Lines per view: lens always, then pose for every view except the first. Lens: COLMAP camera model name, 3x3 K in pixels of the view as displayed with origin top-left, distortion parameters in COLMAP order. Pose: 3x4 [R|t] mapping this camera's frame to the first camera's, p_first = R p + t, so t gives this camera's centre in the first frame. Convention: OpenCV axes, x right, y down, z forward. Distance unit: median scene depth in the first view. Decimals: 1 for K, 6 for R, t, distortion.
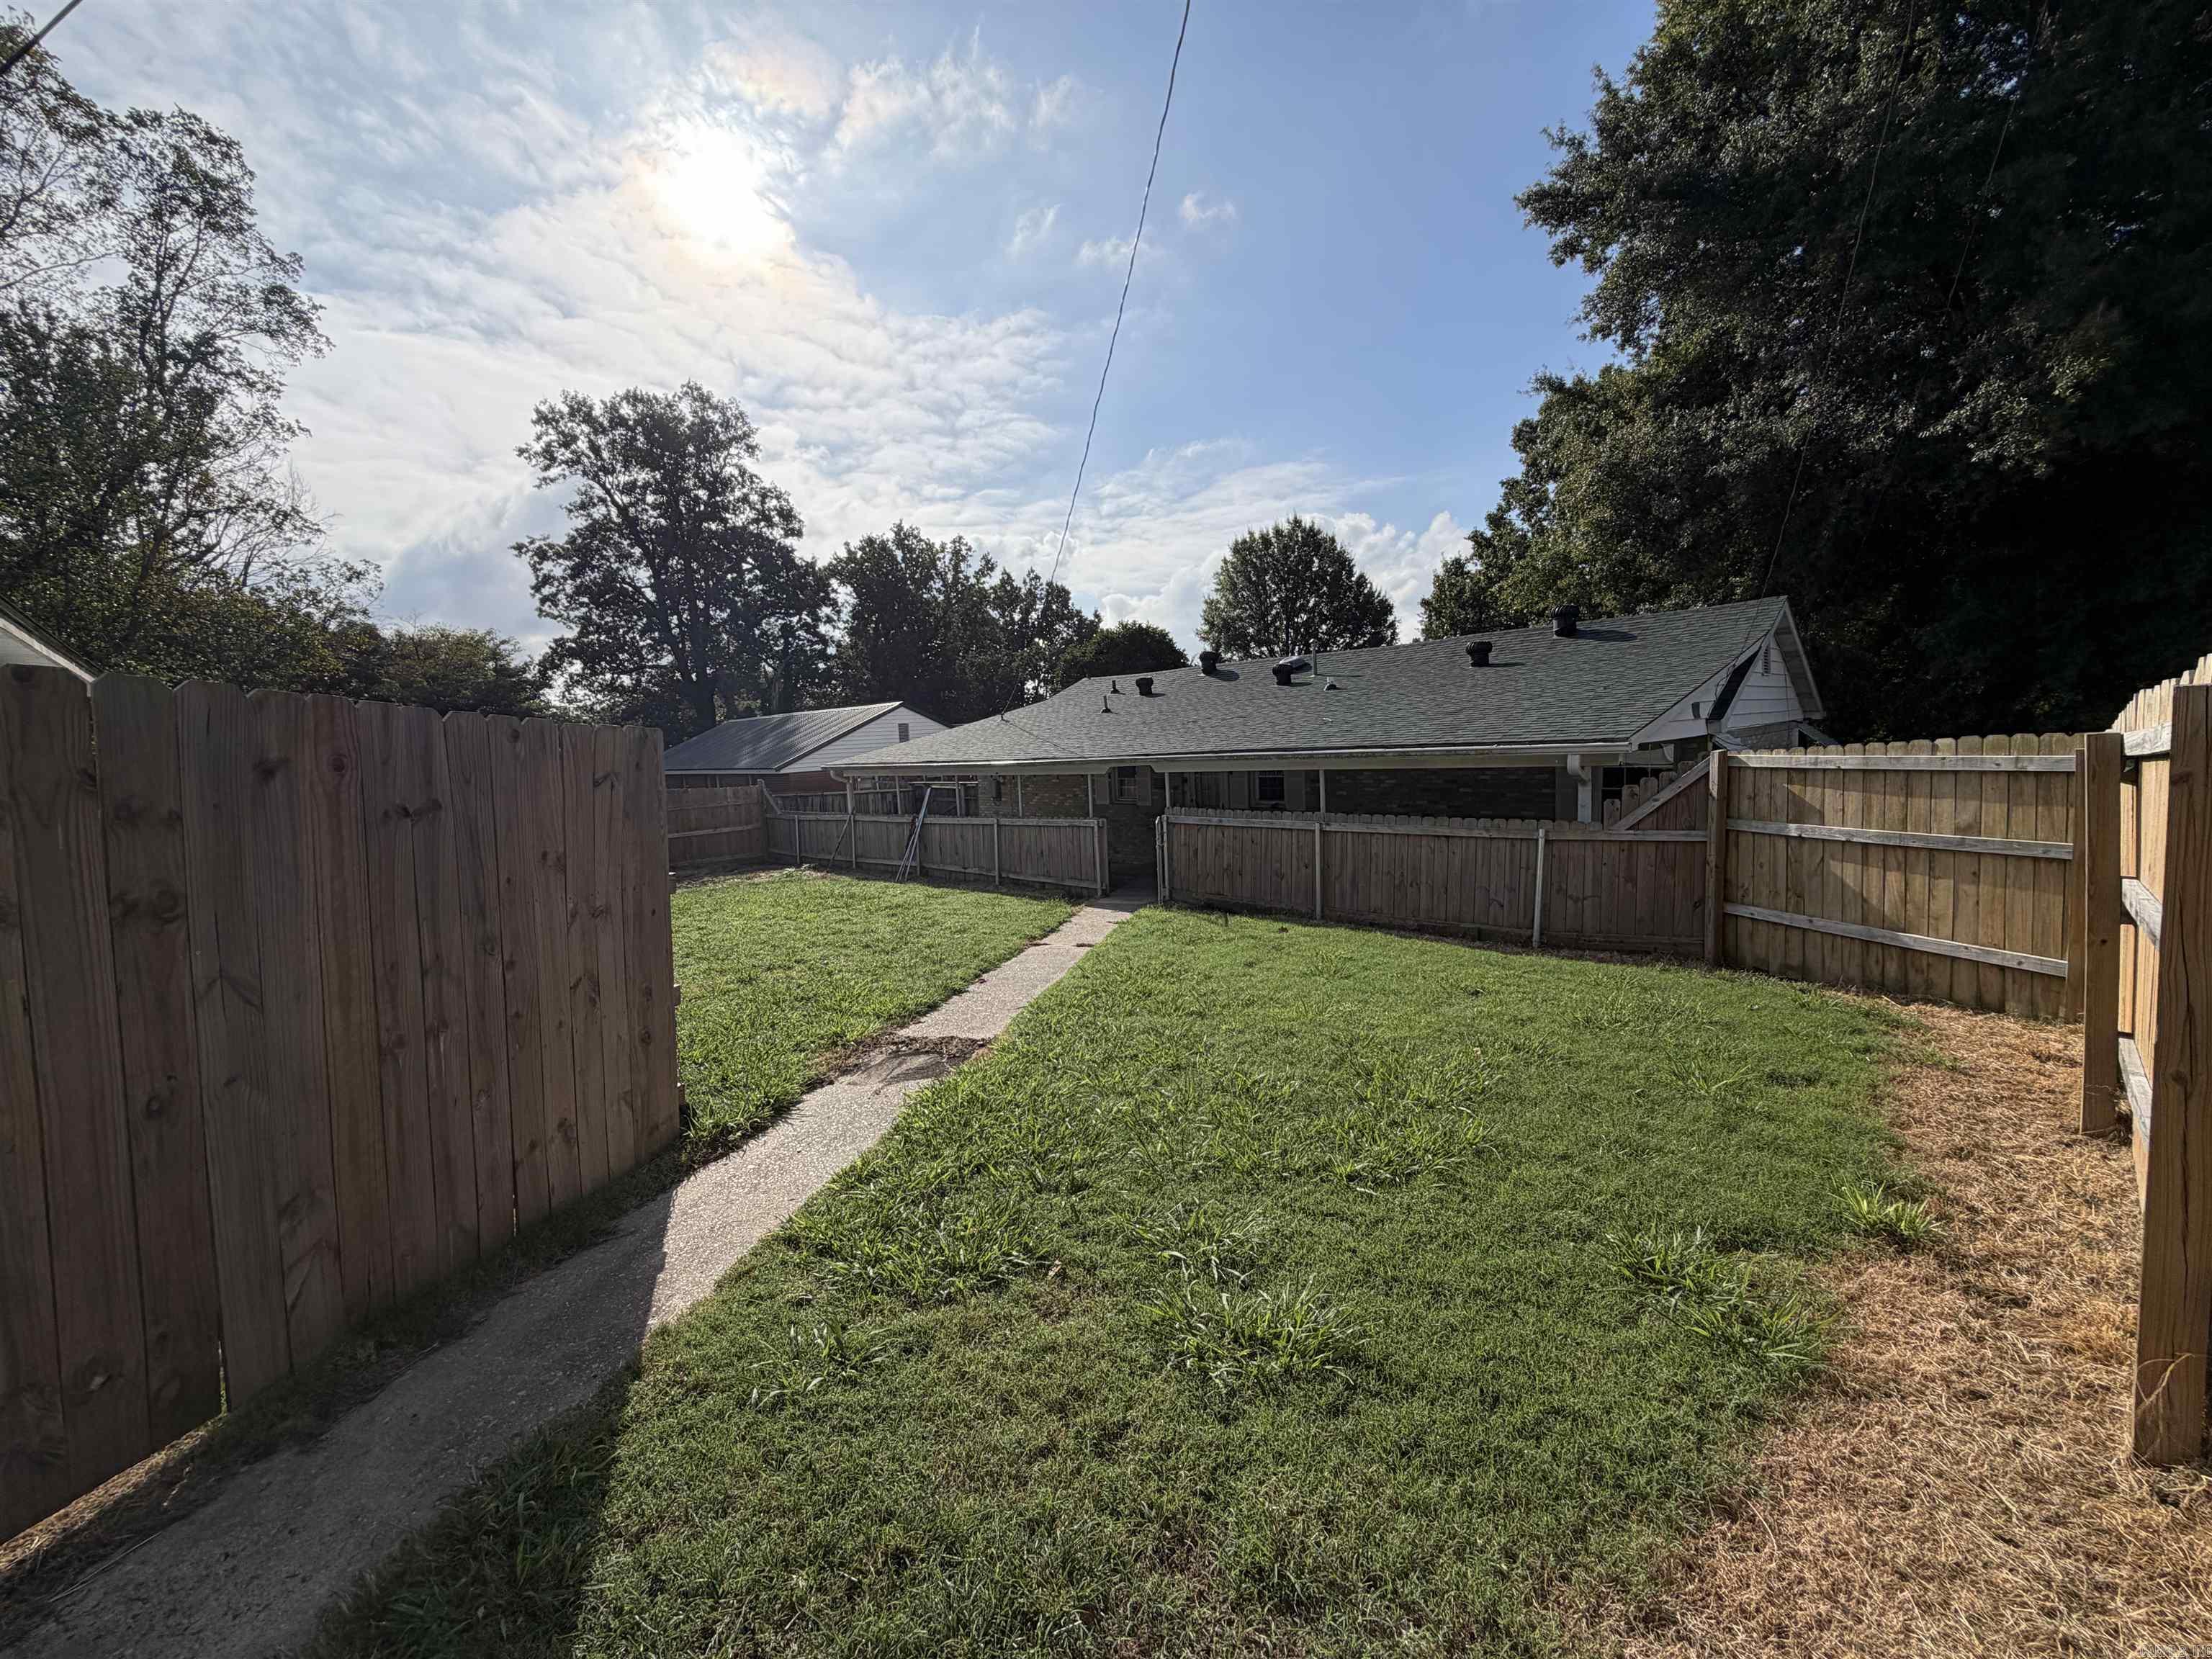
lens RADIAL K [[876.5, 0, 1104.5], [0, 876.5, 821.2], [0, 0, 1]] dist [0.001370, -0.000225]
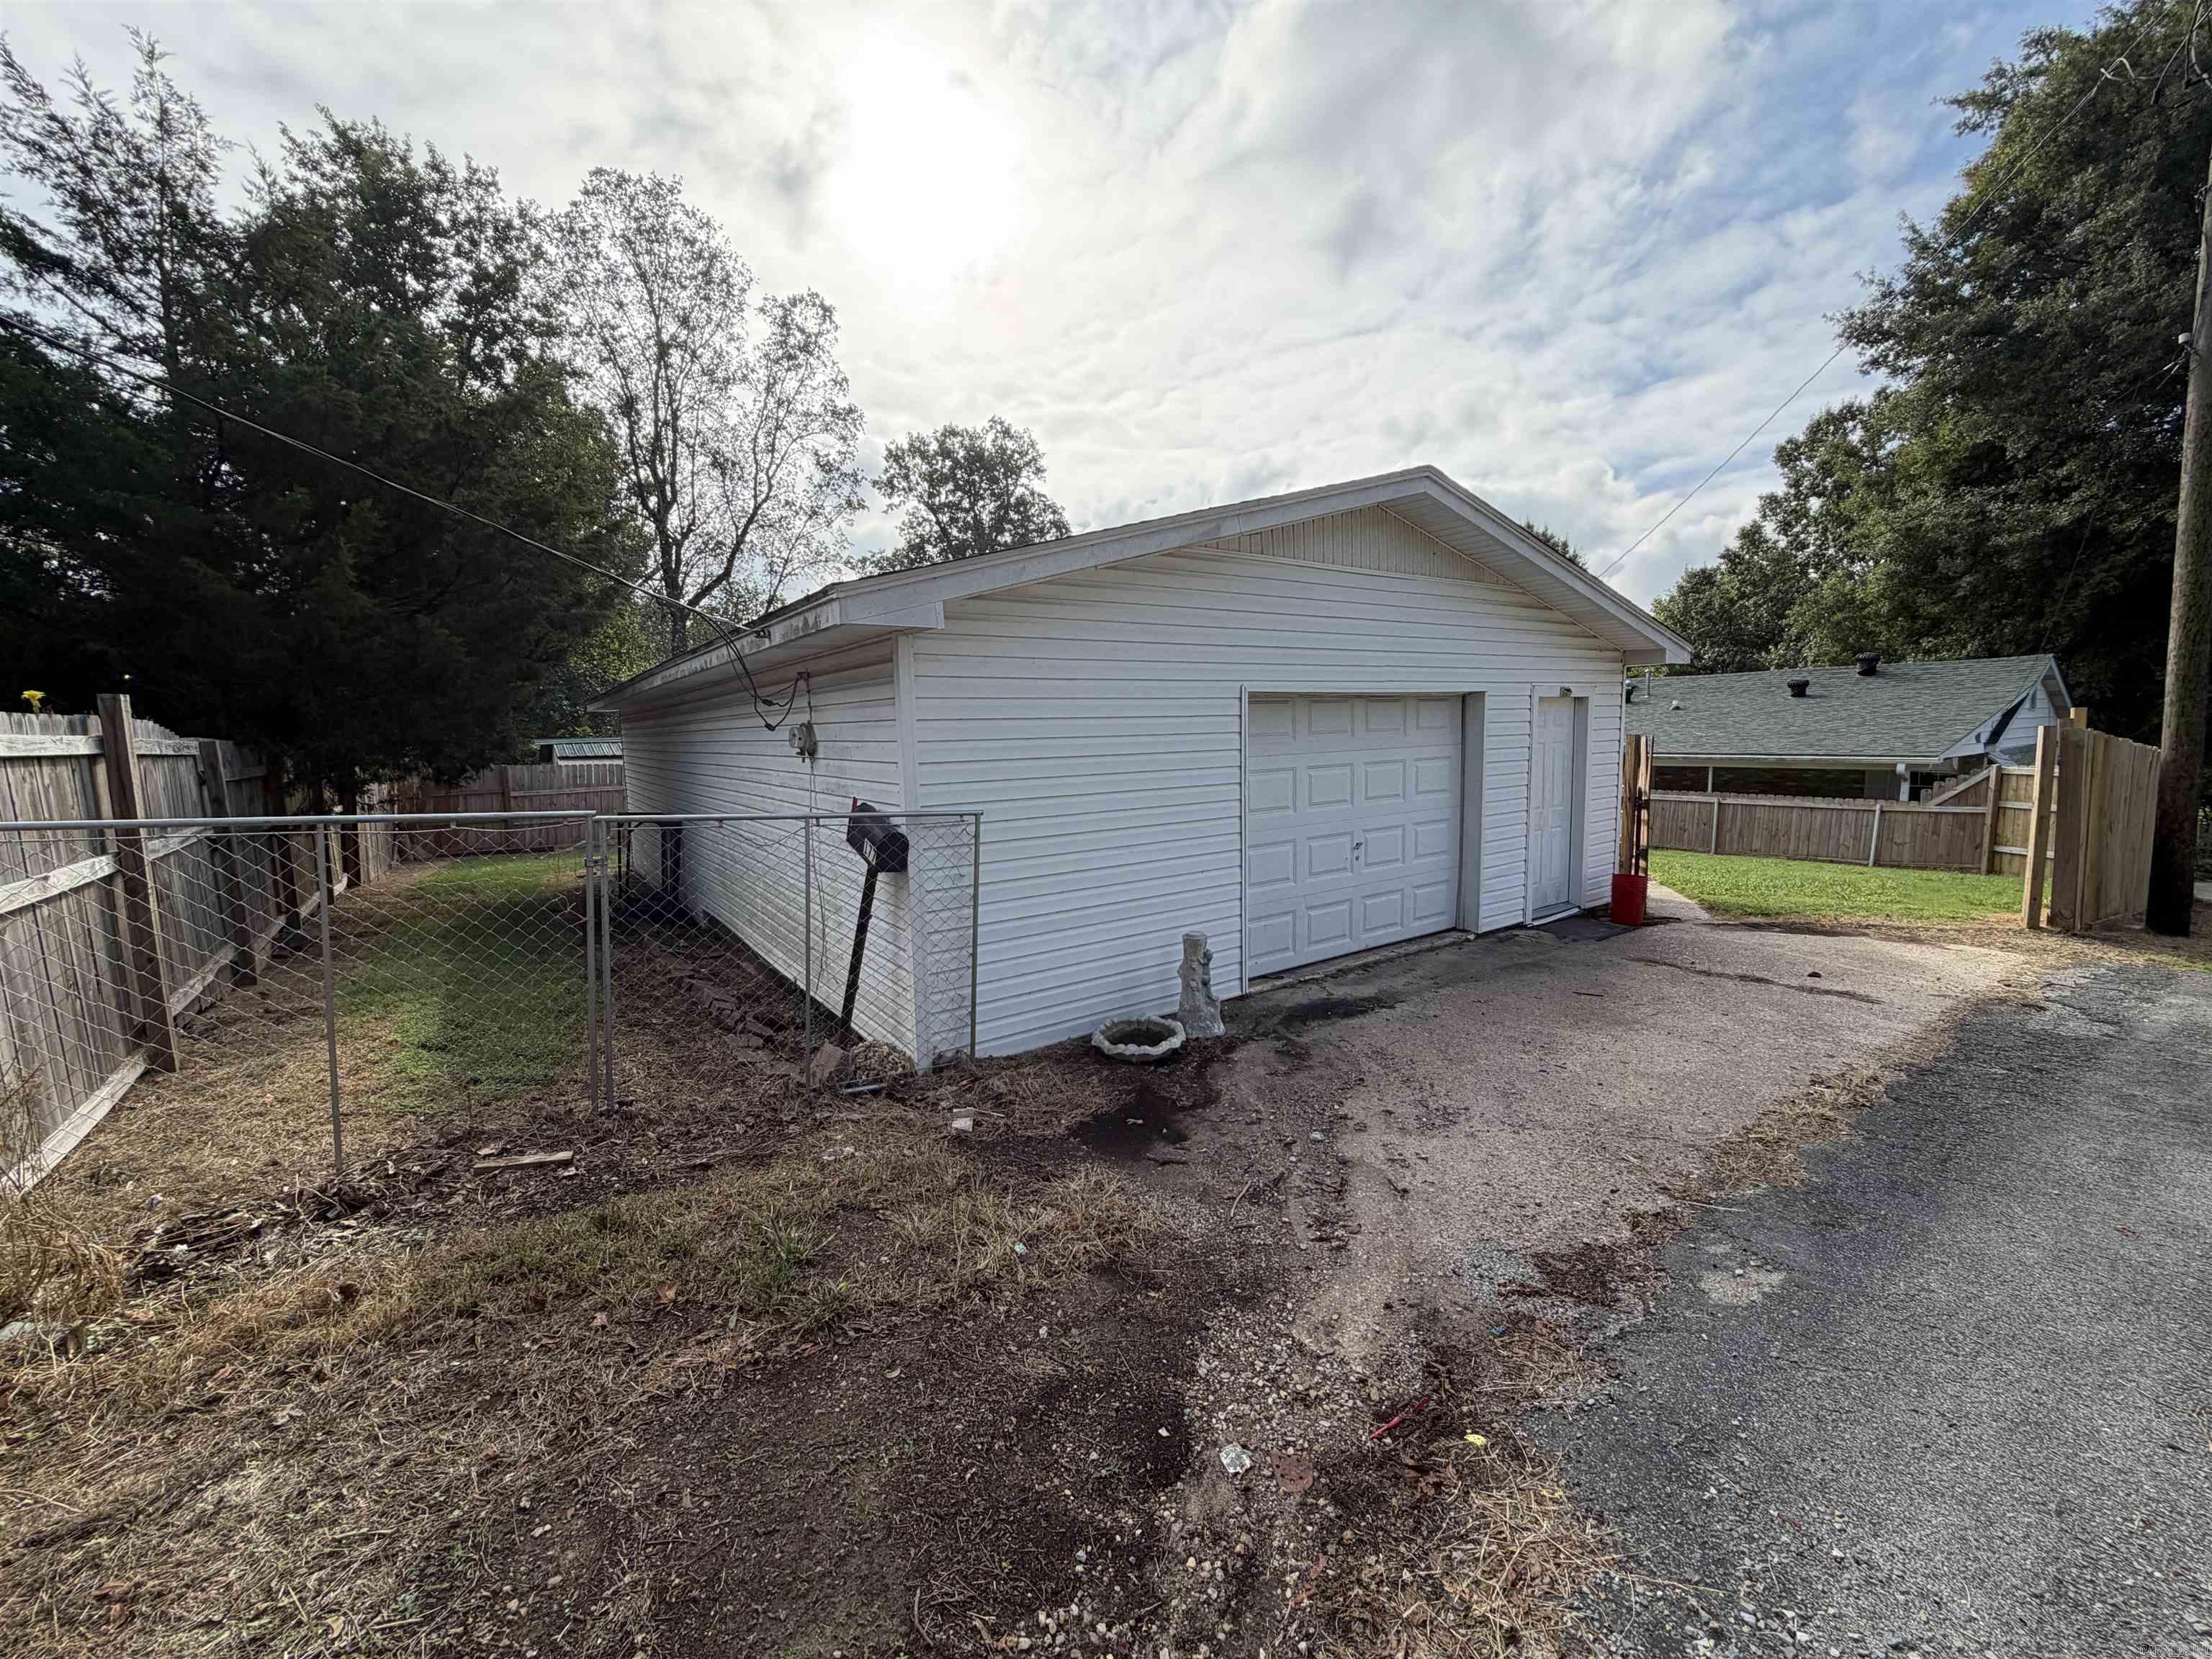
lens RADIAL K [[876.5, 0, 1110.3], [0, 876.5, 821.6], [0, 0, 1]] dist [0.001370, -0.000225]
pose [[0.985567, 0.045247, -0.163129, -0.248656], [-0.042348, 0.998878, 0.021205, 0.023728], [0.163906, -0.013990, 0.986377, -0.338341]]
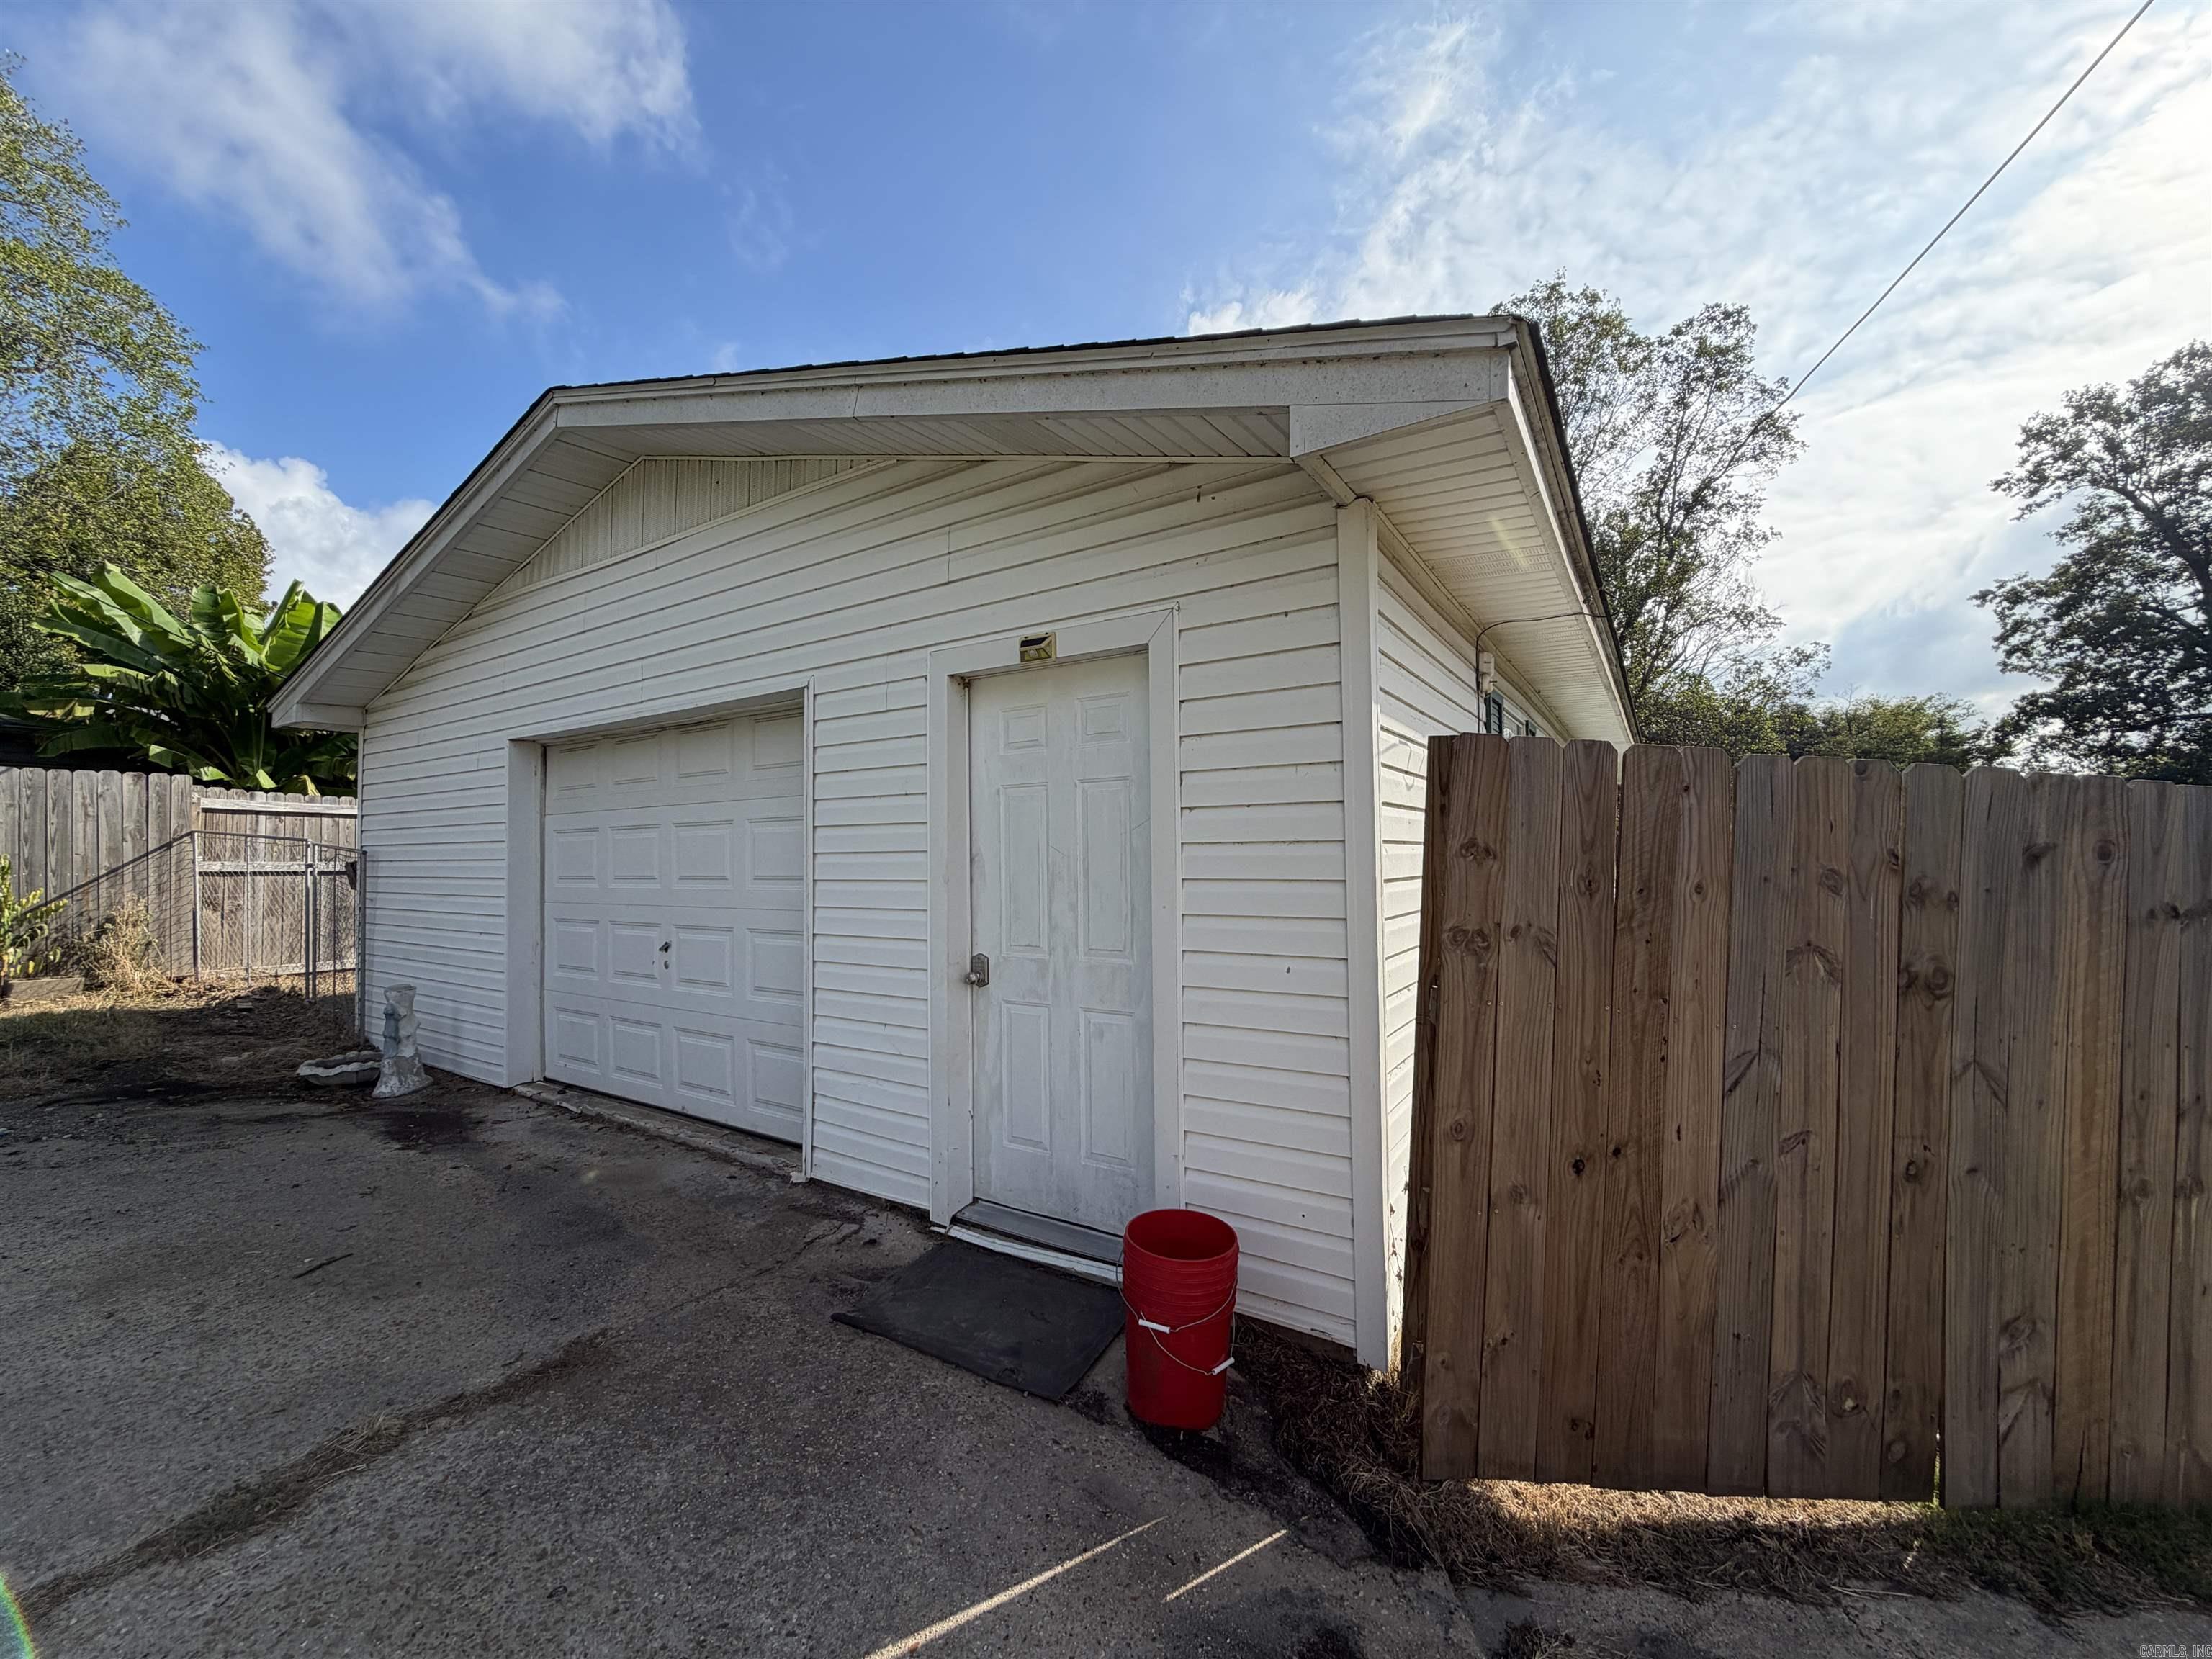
lens RADIAL K [[876.5, 0, 1105.7], [0, 876.5, 826.6], [0, 0, 1]] dist [0.001370, -0.000225]
pose [[0.219362, 0.018296, -0.975472, -0.022574], [-0.096662, 0.995312, -0.003069, 0.000918], [0.970843, 0.094965, 0.220102, -0.016719]]
